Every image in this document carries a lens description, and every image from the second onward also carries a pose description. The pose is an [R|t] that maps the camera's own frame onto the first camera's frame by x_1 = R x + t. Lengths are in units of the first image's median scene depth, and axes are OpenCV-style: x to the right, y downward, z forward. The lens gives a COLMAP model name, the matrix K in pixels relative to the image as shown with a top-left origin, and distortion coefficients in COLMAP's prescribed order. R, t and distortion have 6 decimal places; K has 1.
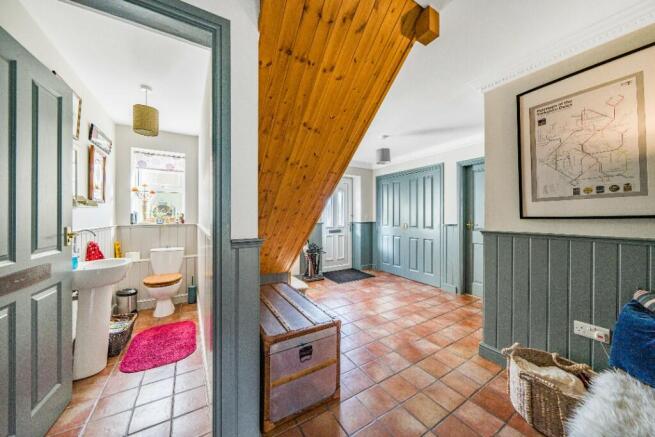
lens RADIAL K [[228.1, 0, 328.0], [0, 228.1, 216.6], [0, 0, 1]] dist [-0.000004, -0.000003]
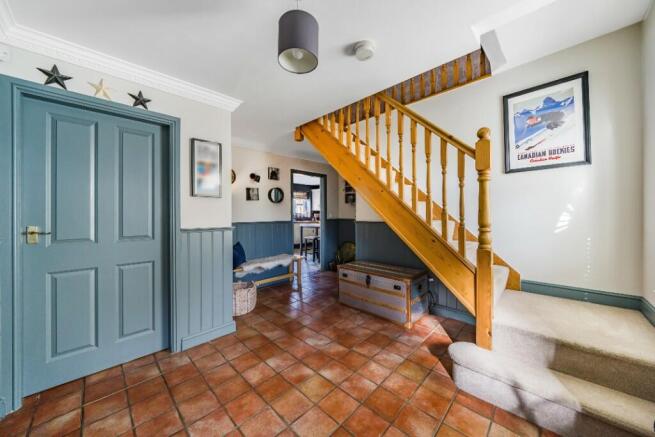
lens RADIAL K [[228.1, 0, 328.1], [0, 228.1, 215.4], [0, 0, 1]] dist [-0.000004, -0.000003]
pose [[-0.969775, 0.006502, -0.243913, 0.405073], [0.007156, 0.999973, -0.001795, 0.003692], [0.243895, -0.003486, -0.969795, 1.931868]]
